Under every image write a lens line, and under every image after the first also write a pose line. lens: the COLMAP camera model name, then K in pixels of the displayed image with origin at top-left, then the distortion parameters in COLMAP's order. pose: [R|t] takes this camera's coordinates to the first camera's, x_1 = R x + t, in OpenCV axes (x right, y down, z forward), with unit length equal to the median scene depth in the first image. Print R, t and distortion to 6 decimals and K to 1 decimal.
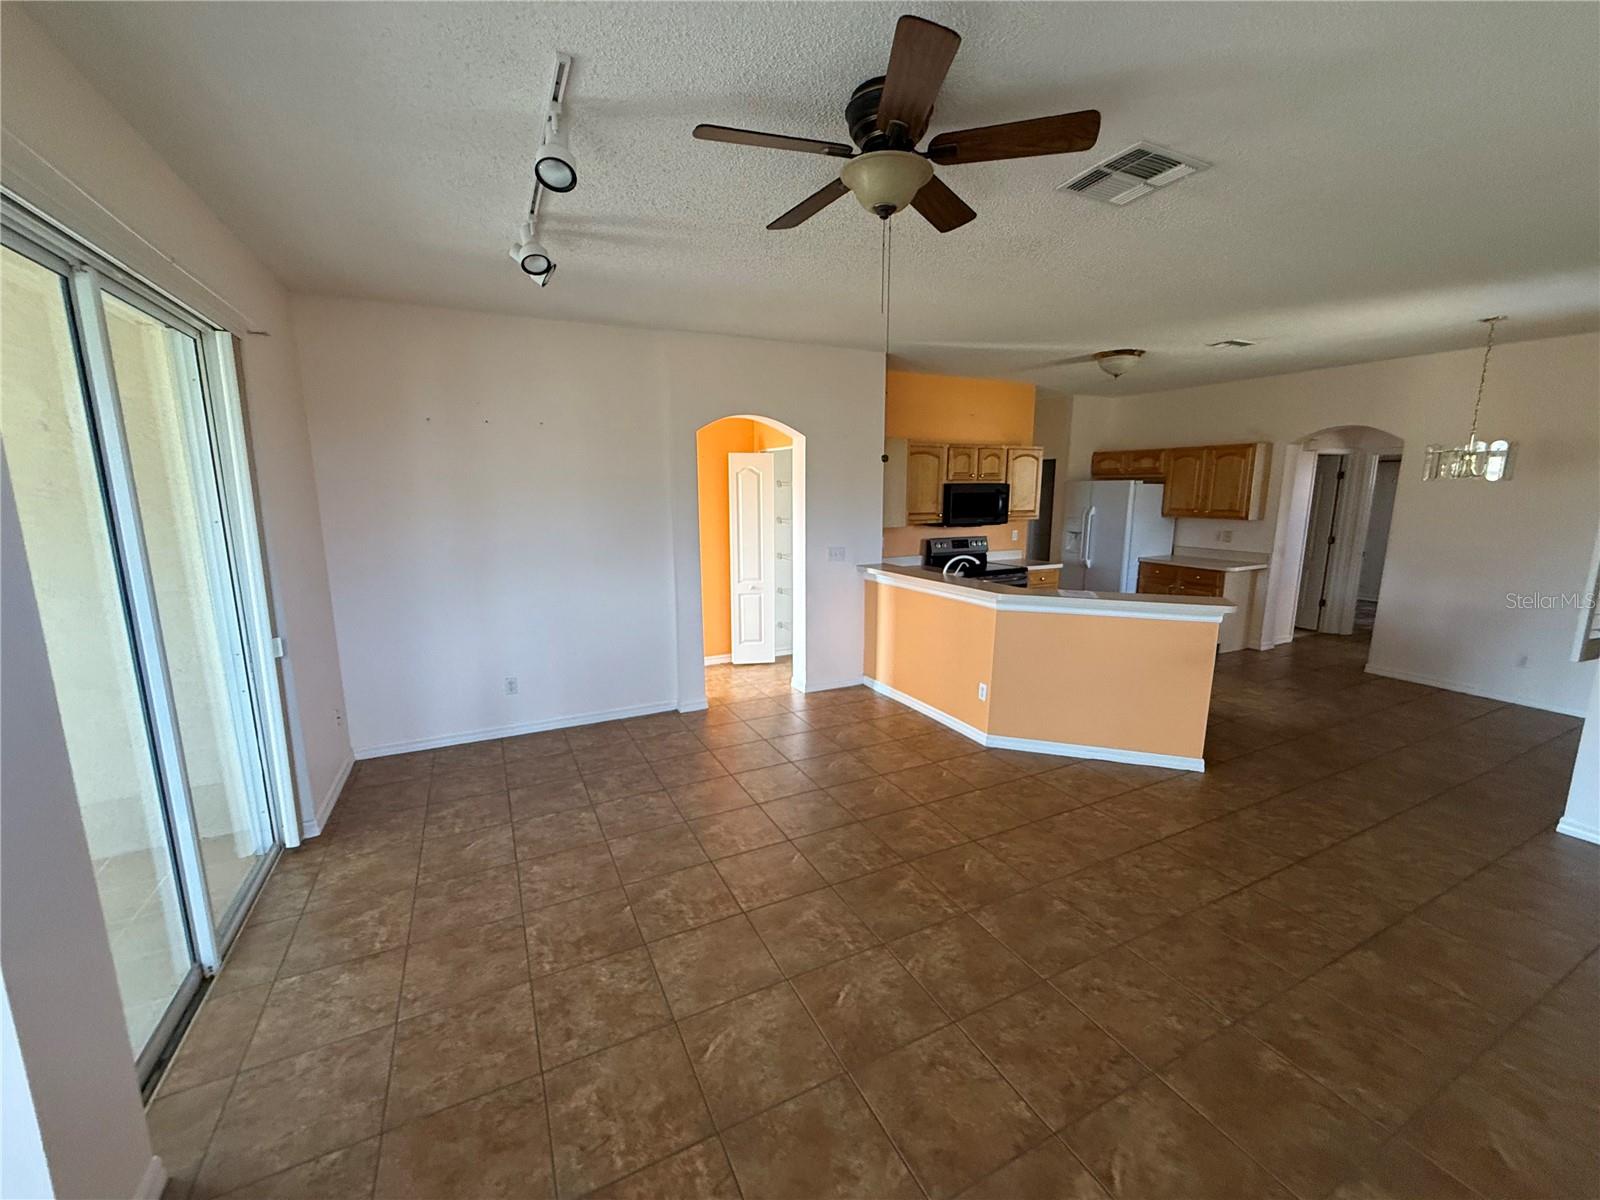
lens RADIAL K [[635.6, 0, 800.0], [0, 635.6, 600.0], [0, 0, 1]] dist [0.000568, 0.000060]
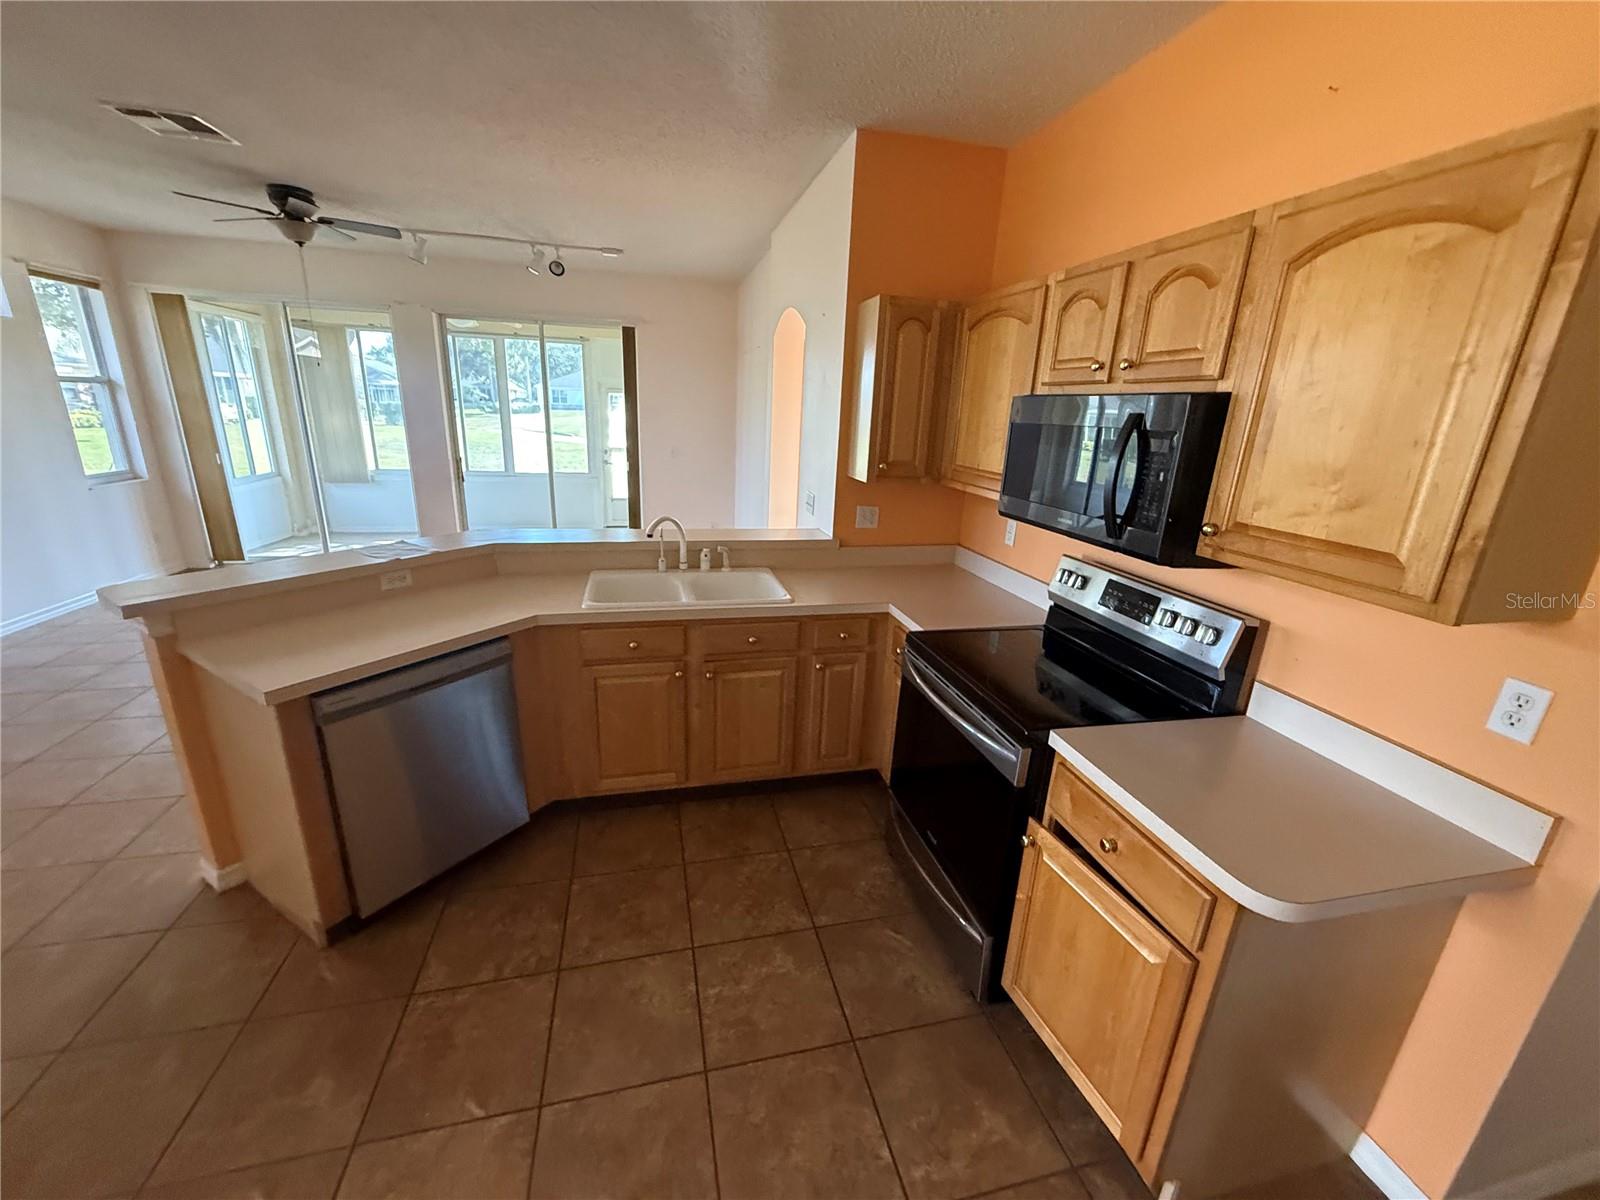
lens RADIAL K [[635.6, 0, 800.0], [0, 635.6, 600.0], [0, 0, 1]] dist [0.000568, 0.000060]
pose [[-0.222609, 0.273571, -0.935737, 0.552675], [-0.216252, 0.922054, 0.321016, -0.147354], [0.950621, 0.273816, -0.146097, 0.861198]]
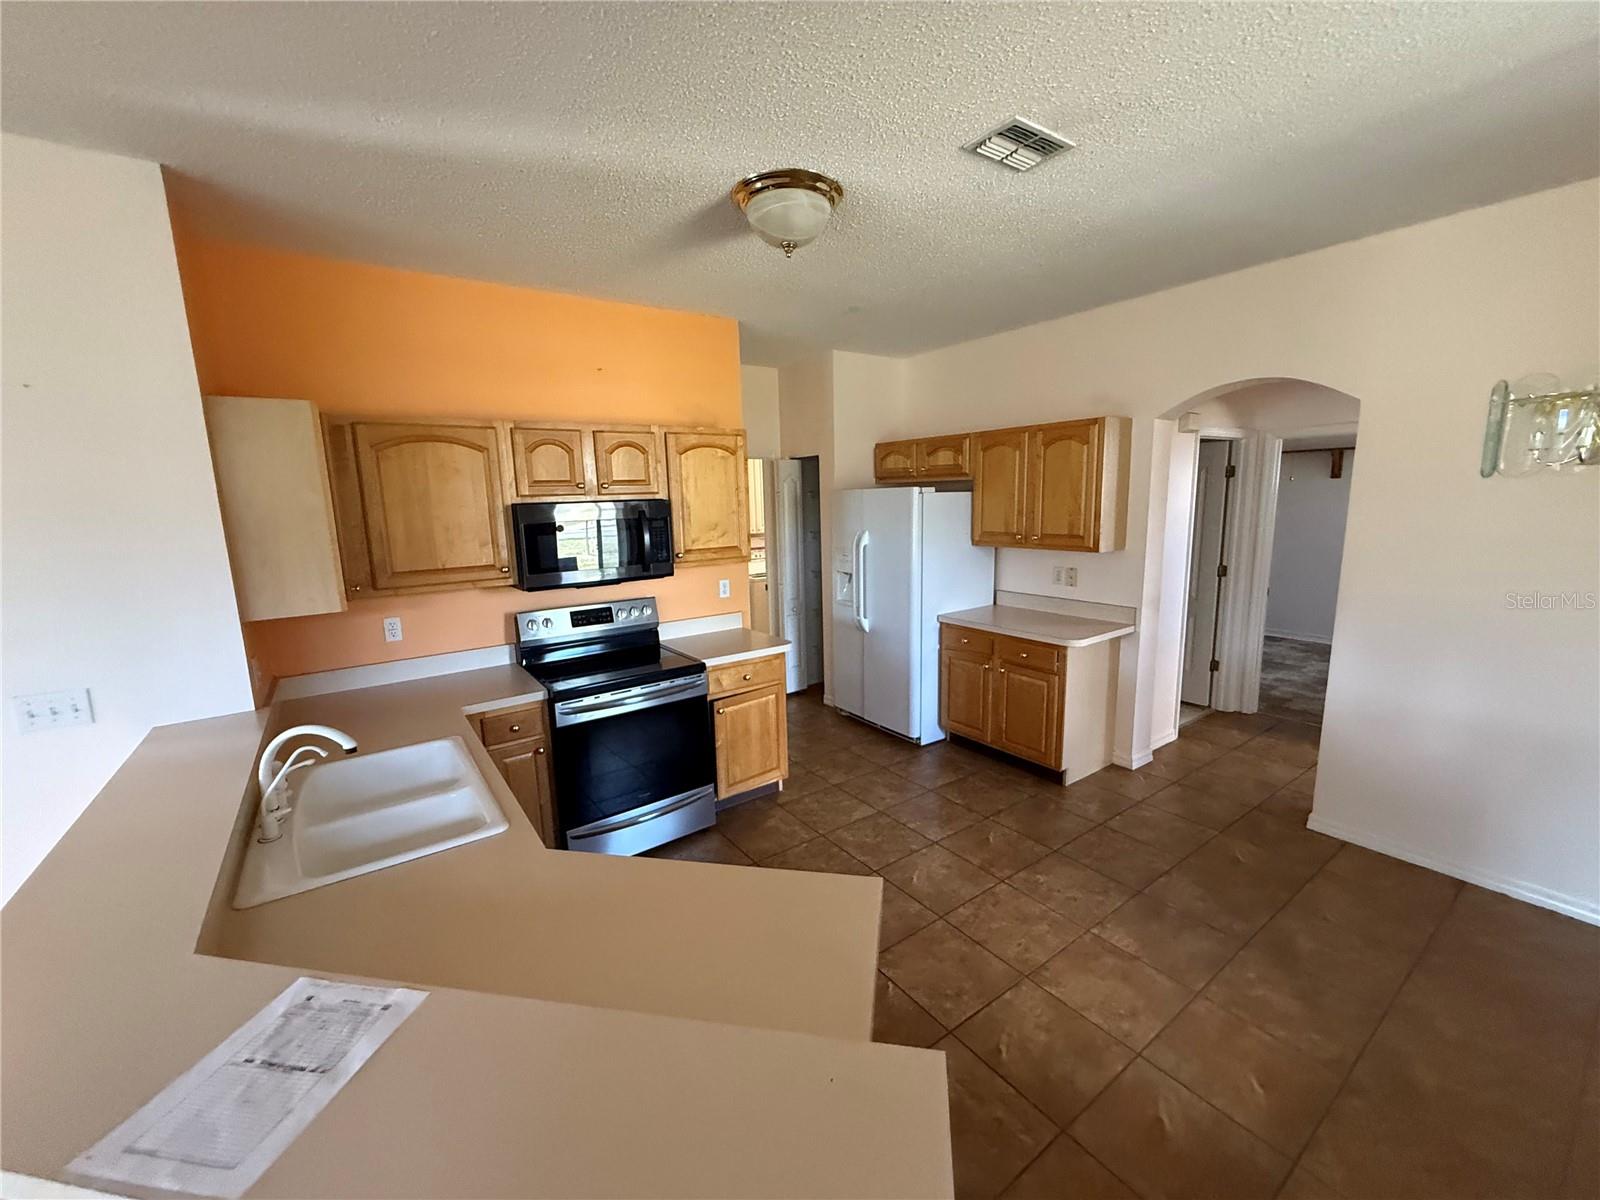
lens RADIAL K [[635.6, 0, 800.0], [0, 635.6, 600.0], [0, 0, 1]] dist [0.000568, 0.000060]
pose [[0.988369, -0.049283, 0.143864, 0.335703], [0.051337, 0.998625, -0.010595, -0.085492], [-0.143144, 0.017857, 0.989541, 0.448176]]
